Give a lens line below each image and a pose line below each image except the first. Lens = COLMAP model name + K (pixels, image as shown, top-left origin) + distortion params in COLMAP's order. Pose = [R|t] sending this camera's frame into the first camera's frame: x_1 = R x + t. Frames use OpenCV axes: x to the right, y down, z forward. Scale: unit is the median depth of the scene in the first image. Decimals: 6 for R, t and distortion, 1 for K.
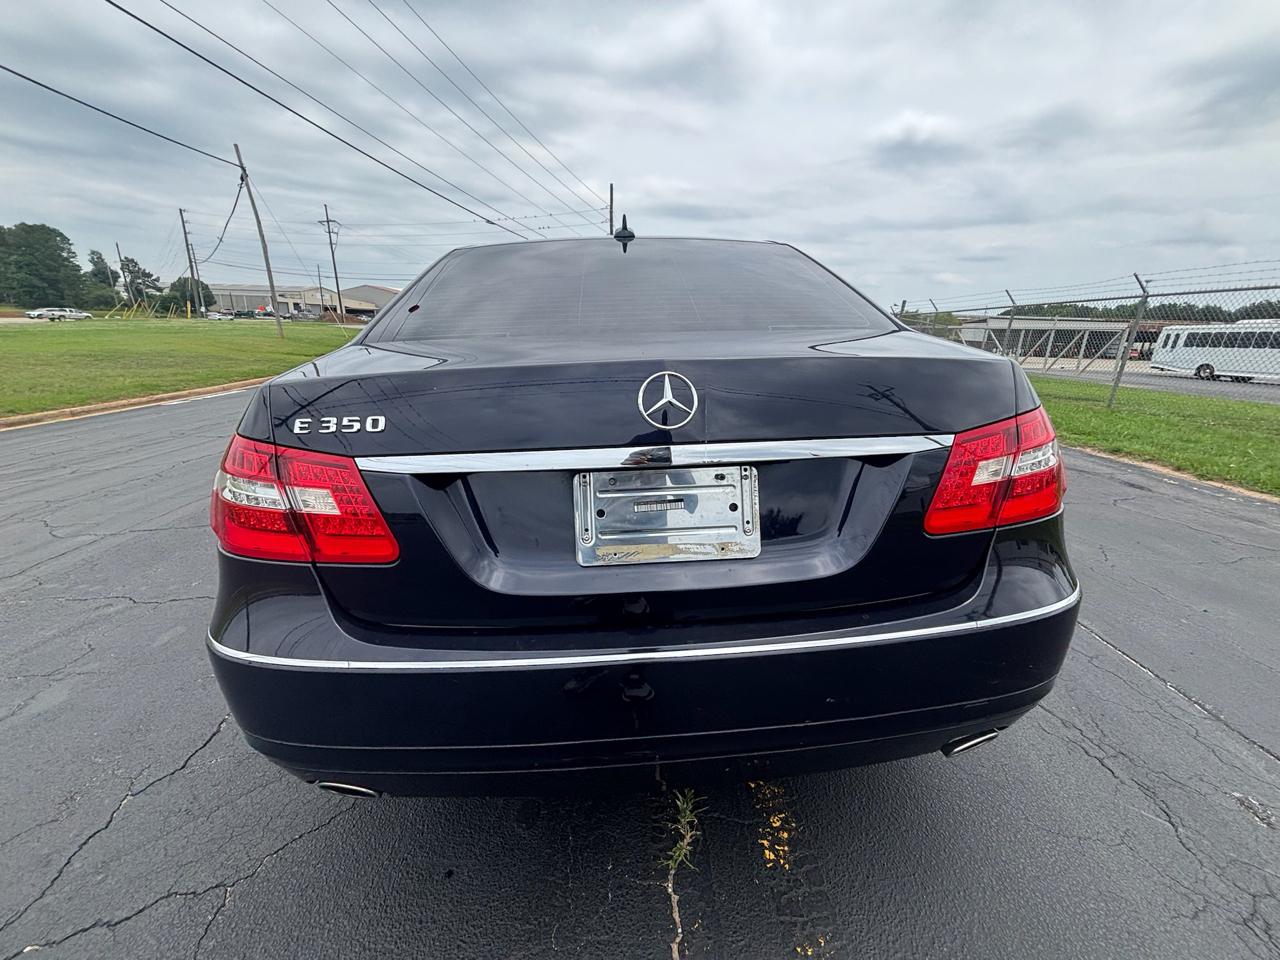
lens RADIAL K [[510.4, 0, 640.0], [0, 510.4, 480.0], [0, 0, 1]] dist [0.002007, 0.000439]
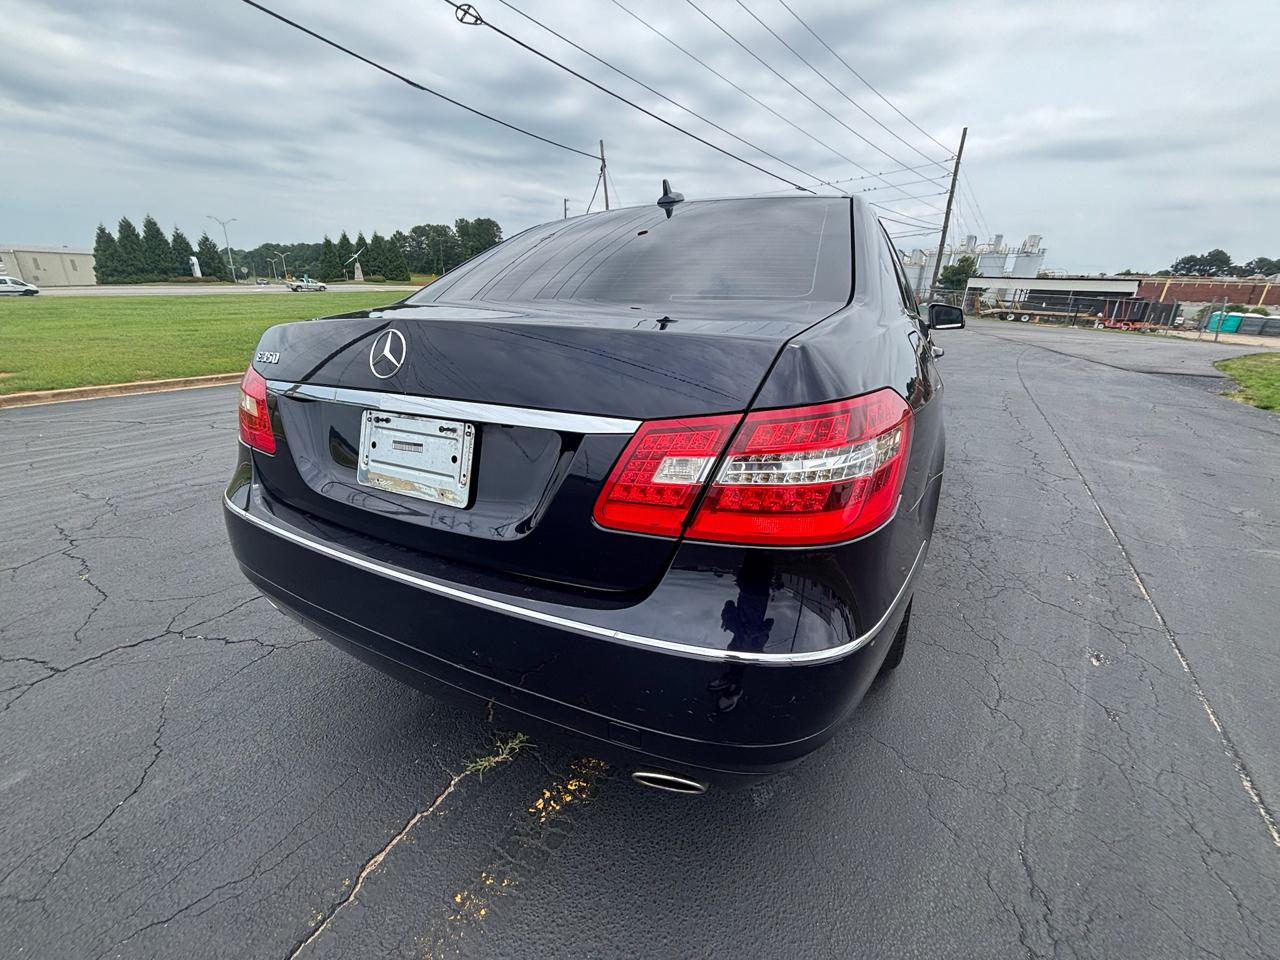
lens RADIAL K [[510.4, 0, 634.7], [0, 510.4, 482.7], [0, 0, 1]] dist [-0.000800, 0.000651]
pose [[0.848611, 0.196023, -0.491360, 1.055115], [-0.168856, 0.980598, 0.099574, -0.071408], [0.501345, -0.001531, 0.865246, 0.244453]]
